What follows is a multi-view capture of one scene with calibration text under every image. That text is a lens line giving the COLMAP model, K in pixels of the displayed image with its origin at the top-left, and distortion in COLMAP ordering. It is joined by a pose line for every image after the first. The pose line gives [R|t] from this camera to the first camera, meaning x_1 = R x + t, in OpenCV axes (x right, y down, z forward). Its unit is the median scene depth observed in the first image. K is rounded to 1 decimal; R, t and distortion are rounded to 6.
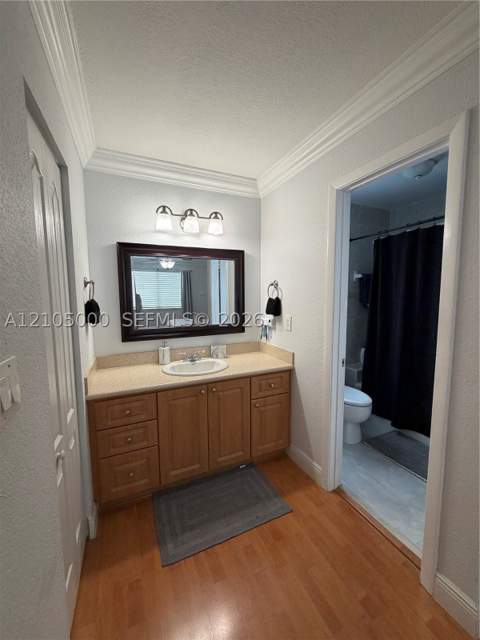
lens RADIAL K [[255.0, 0, 239.6], [0, 255.0, 318.7], [0, 0, 1]] dist [-0.000664, 0.000256]
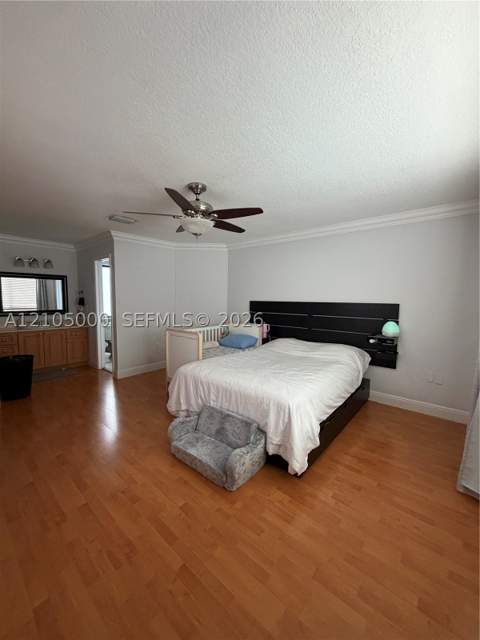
lens RADIAL K [[255.0, 0, 239.6], [0, 255.0, 318.7], [0, 0, 1]] dist [-0.000664, 0.000256]
pose [[0.908476, -0.022436, 0.417335, 0.497104], [0.026360, 0.999646, -0.003641, 0.162817], [-0.417106, 0.014308, 0.908745, -1.767346]]
